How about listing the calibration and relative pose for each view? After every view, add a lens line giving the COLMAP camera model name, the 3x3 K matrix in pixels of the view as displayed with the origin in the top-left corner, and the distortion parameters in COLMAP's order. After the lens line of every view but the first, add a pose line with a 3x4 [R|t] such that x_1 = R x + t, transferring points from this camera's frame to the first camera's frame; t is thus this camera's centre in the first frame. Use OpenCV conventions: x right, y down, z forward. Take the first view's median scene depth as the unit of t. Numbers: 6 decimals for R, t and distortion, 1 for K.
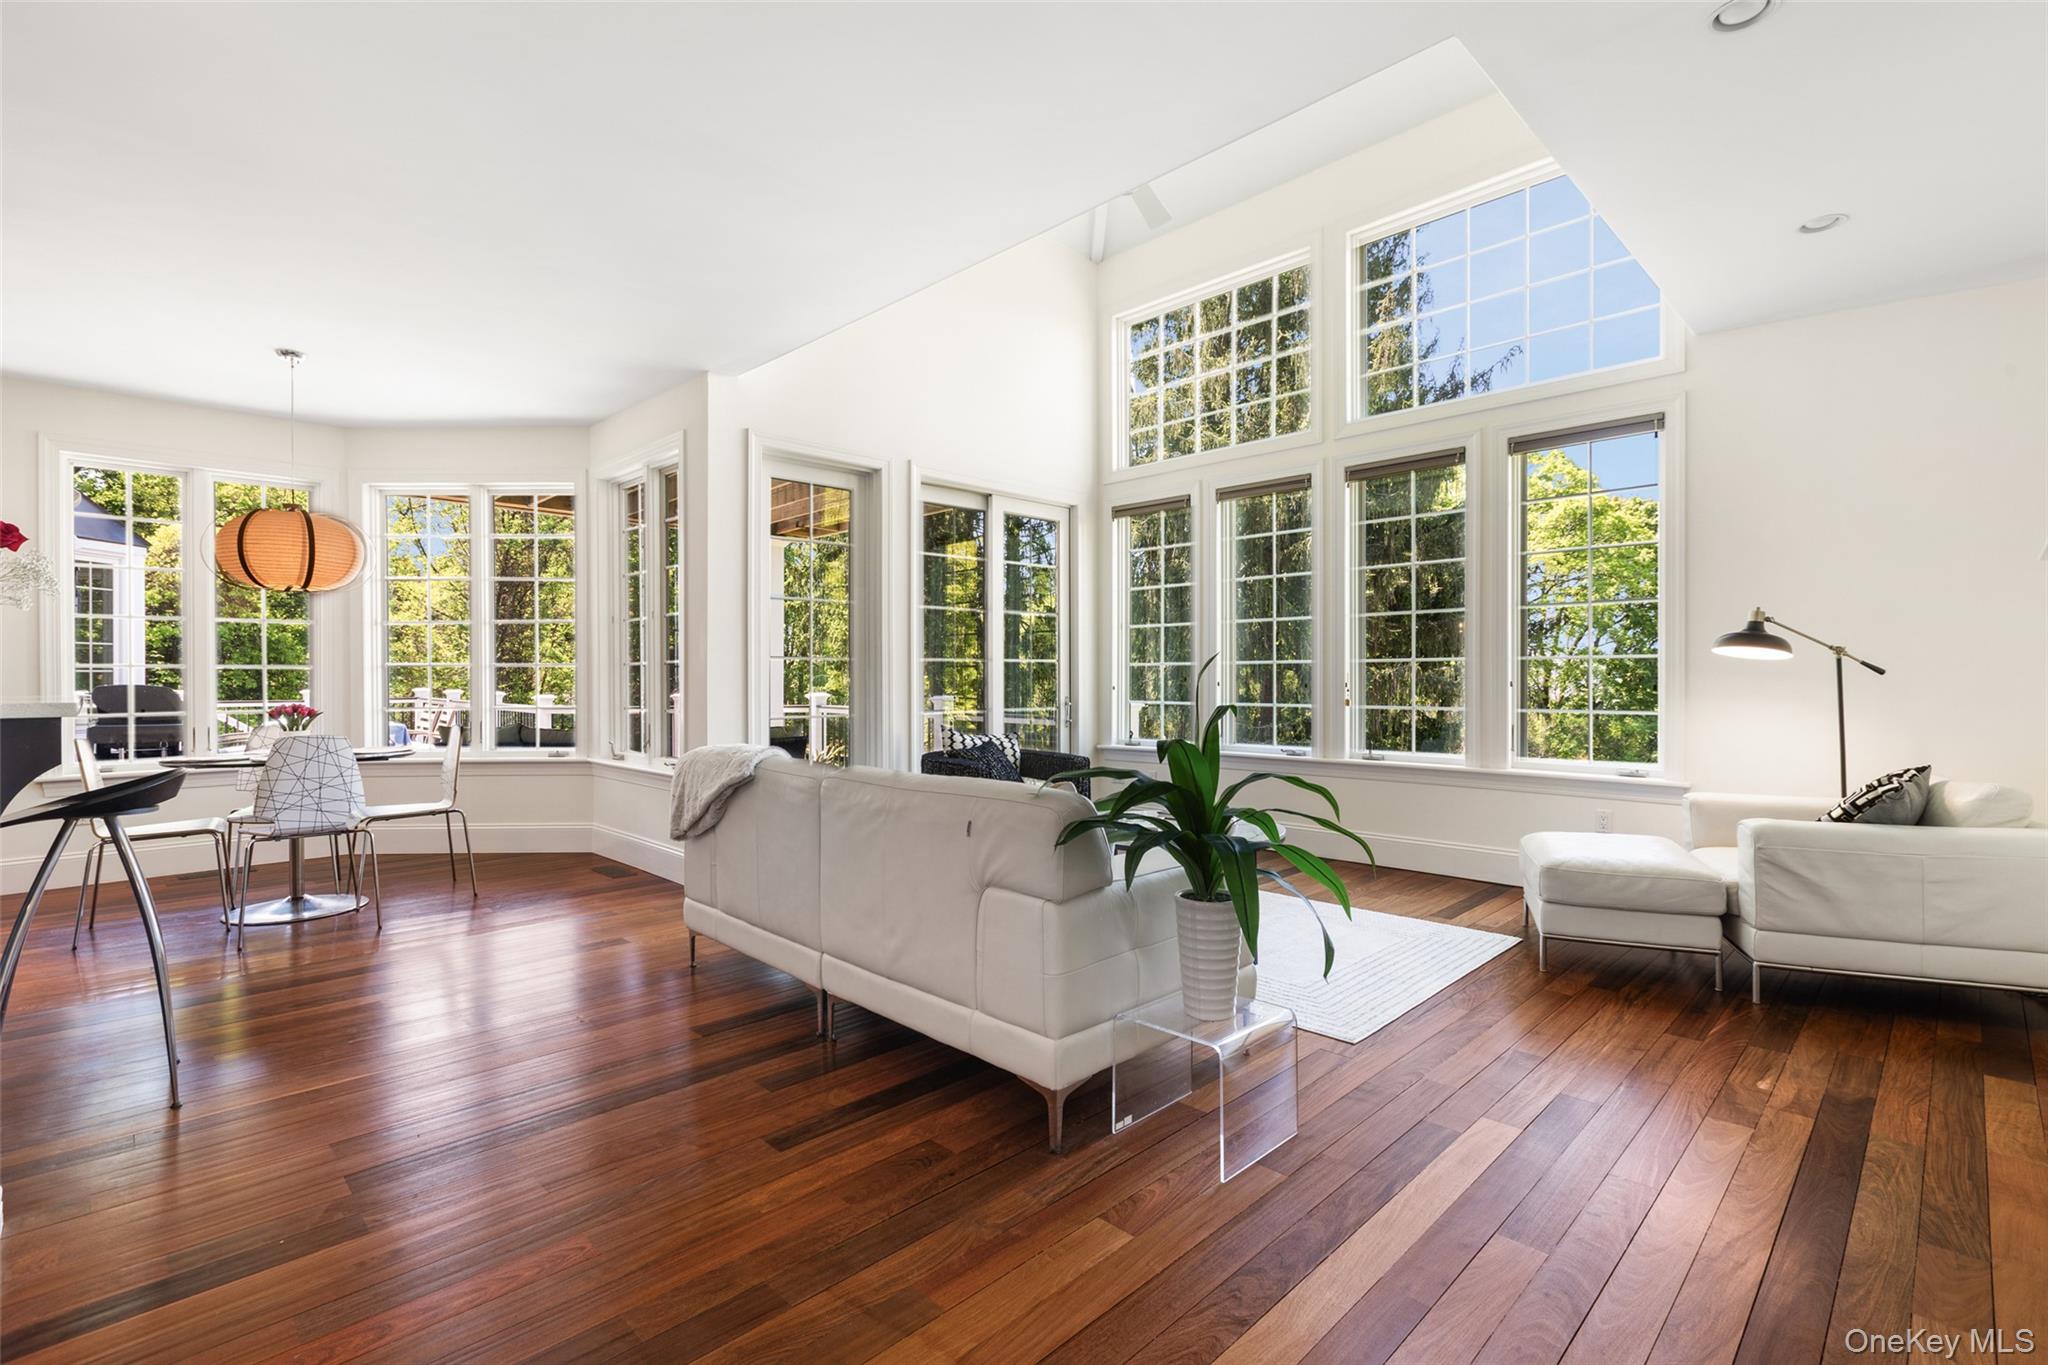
lens RADIAL K [[930.4, 0, 1024.0], [0, 930.4, 682.5], [0, 0, 1]] dist [0.003412, 0.000496]
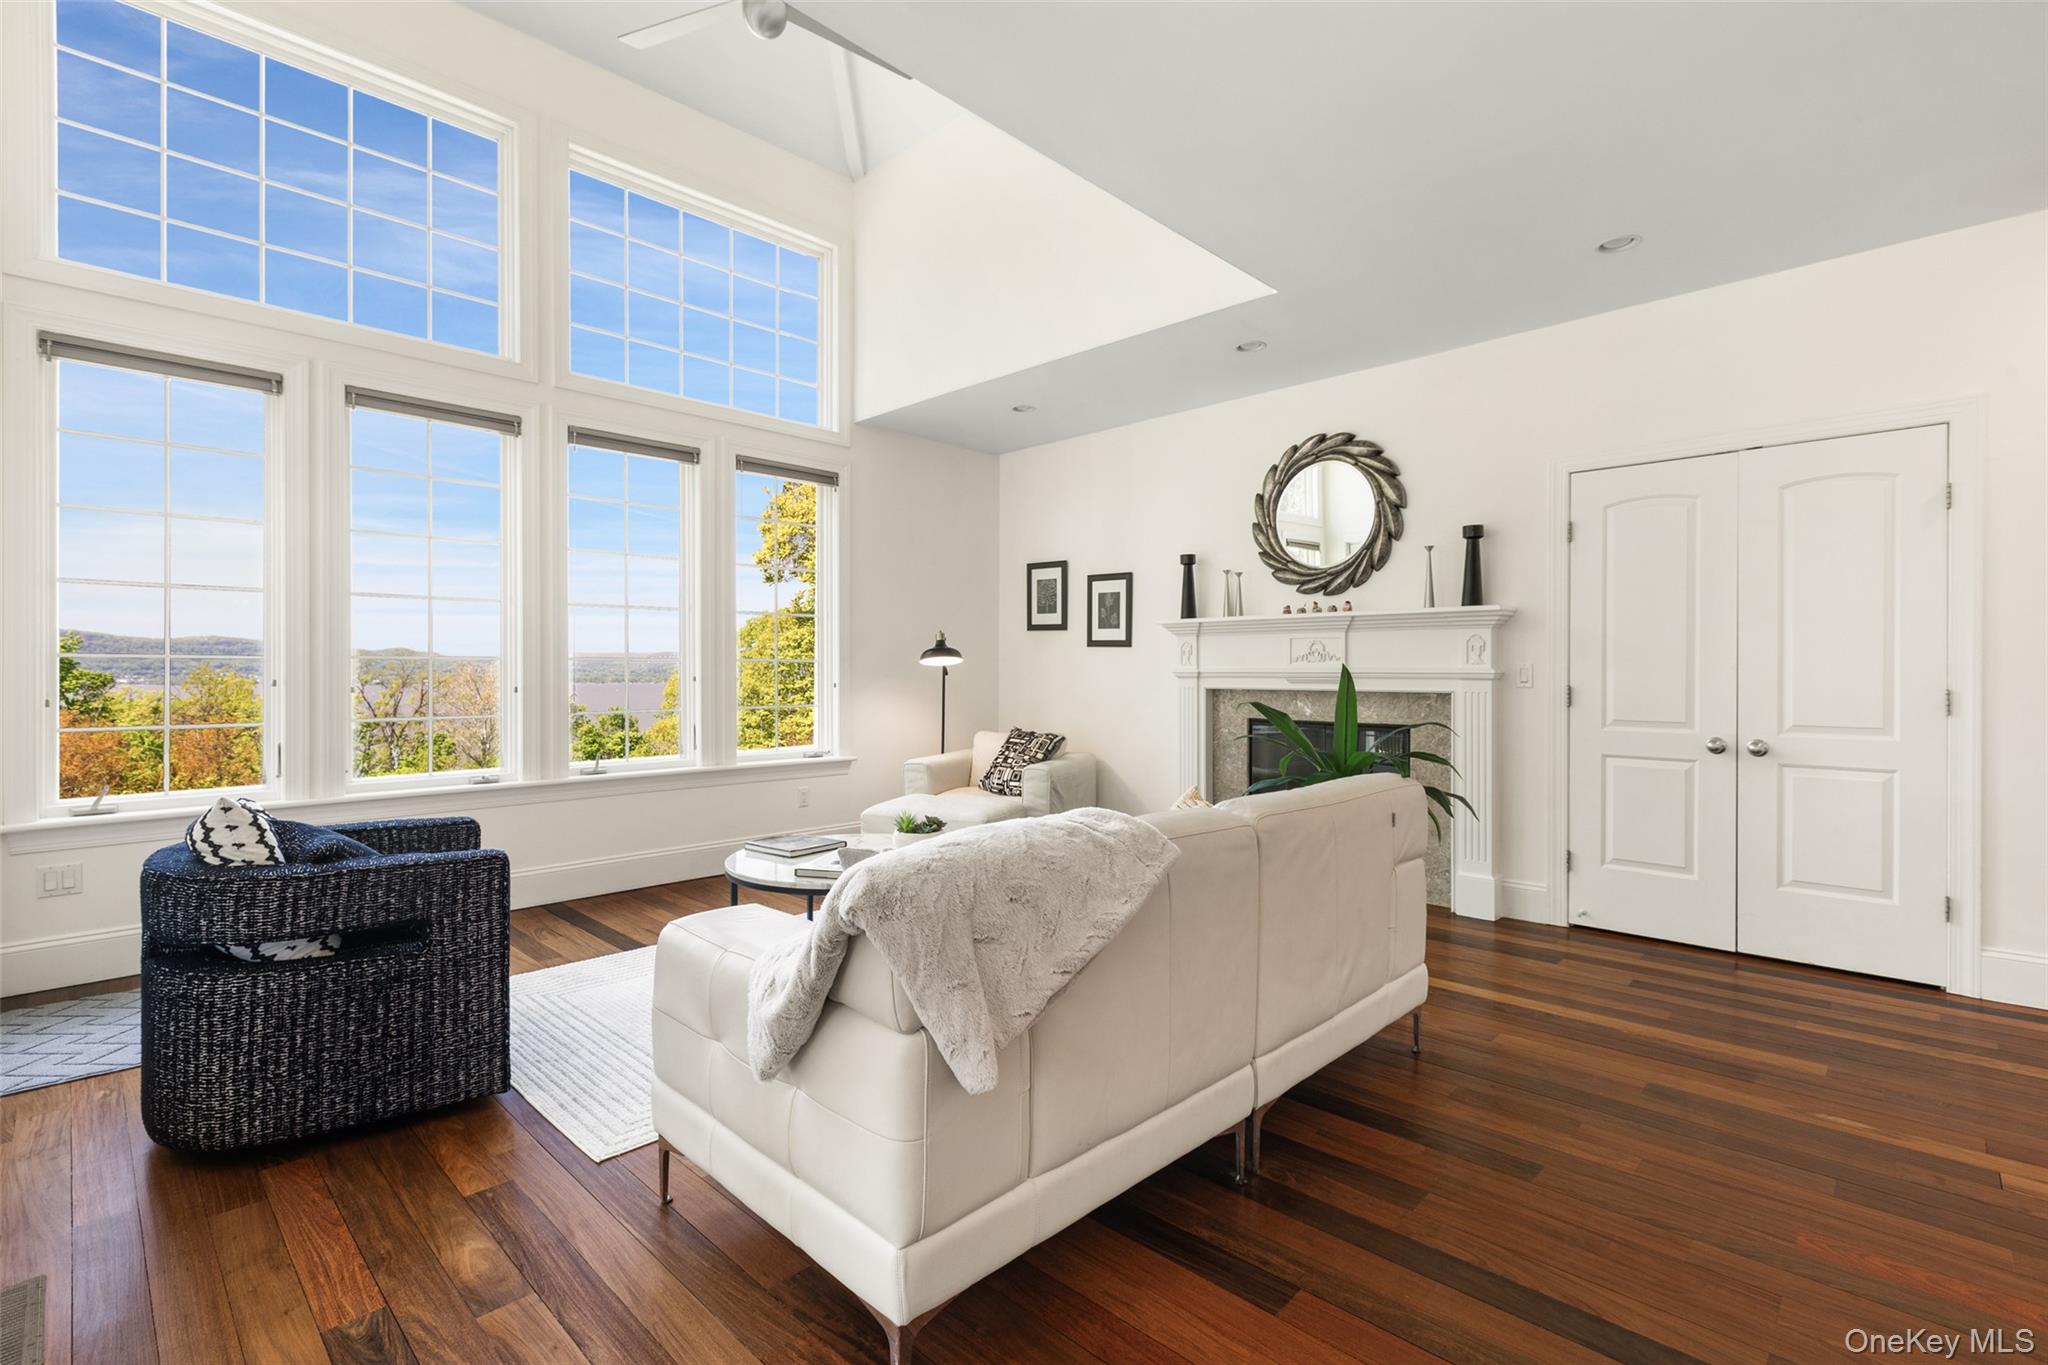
lens RADIAL K [[930.4, 0, 1024.0], [0, 930.4, 682.5], [0, 0, 1]] dist [0.003412, 0.000496]
pose [[-0.026440, -0.002875, 0.999646, -0.709729], [-0.005992, 0.999978, 0.002718, -0.005661], [-0.999632, -0.005918, -0.026456, 0.906618]]
